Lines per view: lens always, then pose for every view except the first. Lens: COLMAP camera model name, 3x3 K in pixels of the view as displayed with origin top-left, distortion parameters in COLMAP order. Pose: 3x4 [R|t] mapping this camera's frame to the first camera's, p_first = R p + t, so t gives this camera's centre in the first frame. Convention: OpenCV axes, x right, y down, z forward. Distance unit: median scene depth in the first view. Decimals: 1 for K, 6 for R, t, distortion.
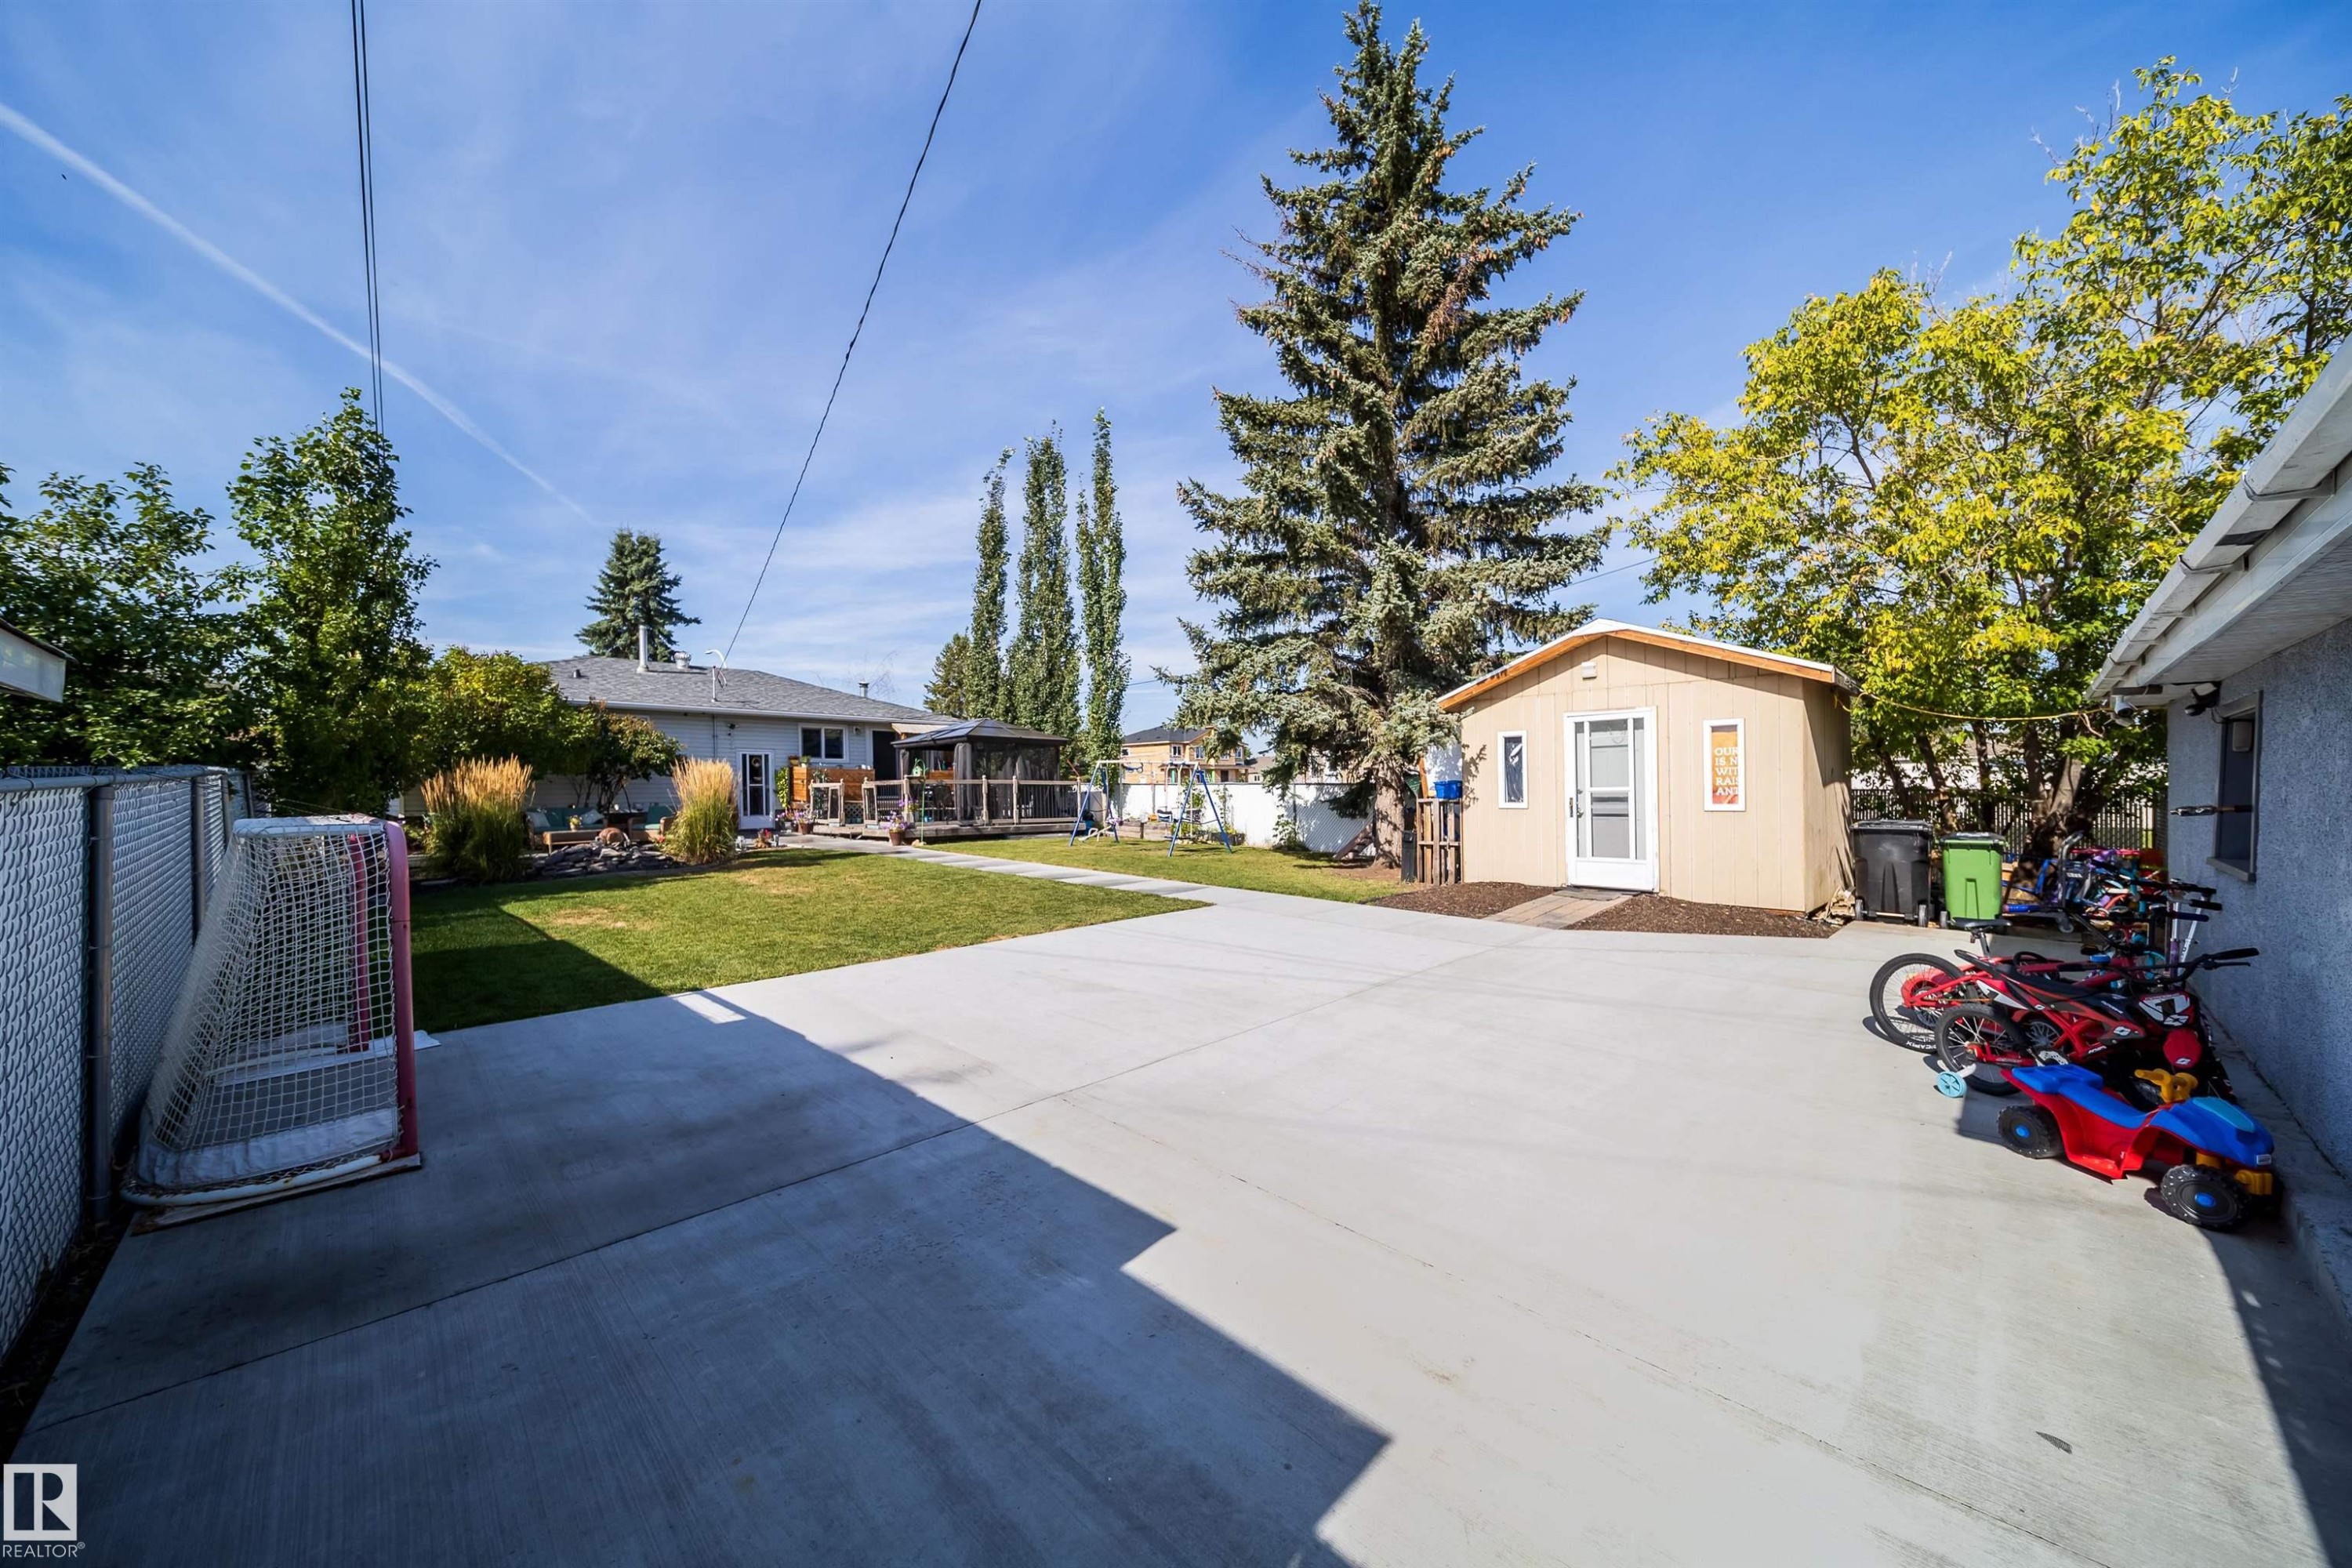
lens RADIAL K [[828.1, 0, 1176.0], [0, 828.1, 784.0], [0, 0, 1]] dist [0.000168, 0.000017]
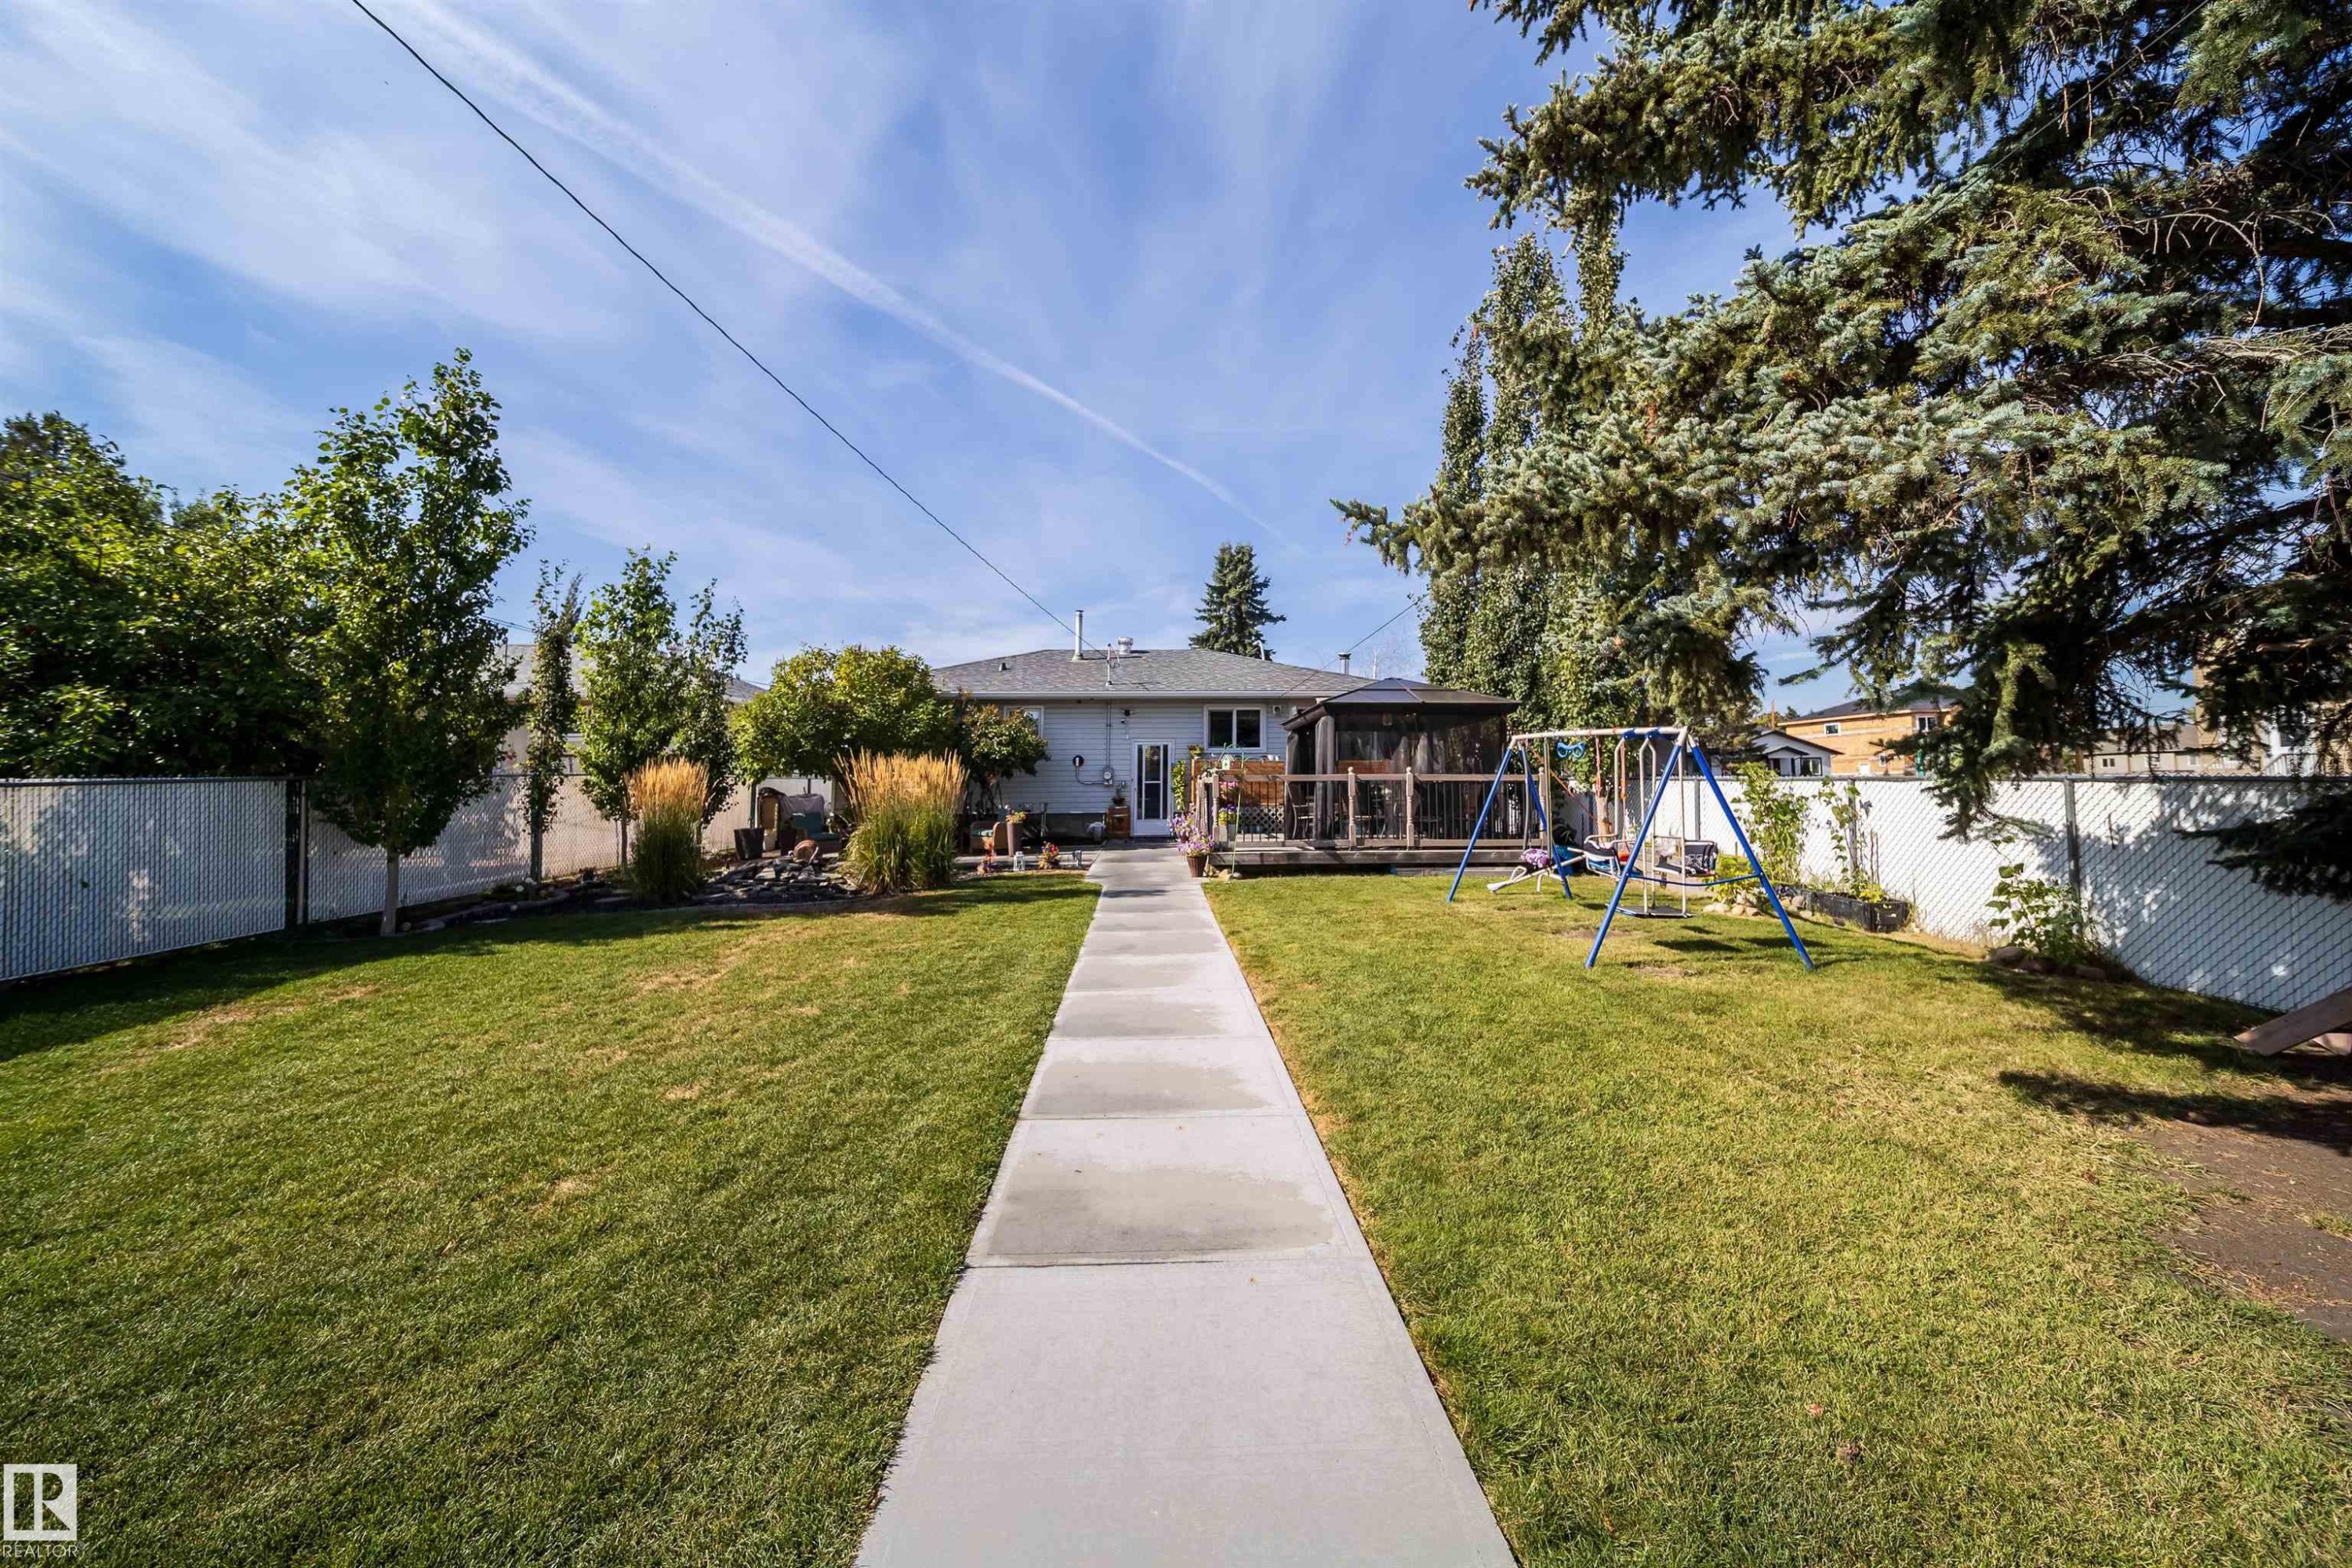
lens RADIAL K [[861.4, 0, 1175.4], [0, 861.4, 734.9], [0, 0, 1]] dist [-0.000165, -0.000064]
pose [[0.739673, -0.039913, -0.671782, 0.098287], [0.007703, 0.998676, -0.050853, -0.002445], [0.672922, 0.032439, 0.739002, 0.428675]]
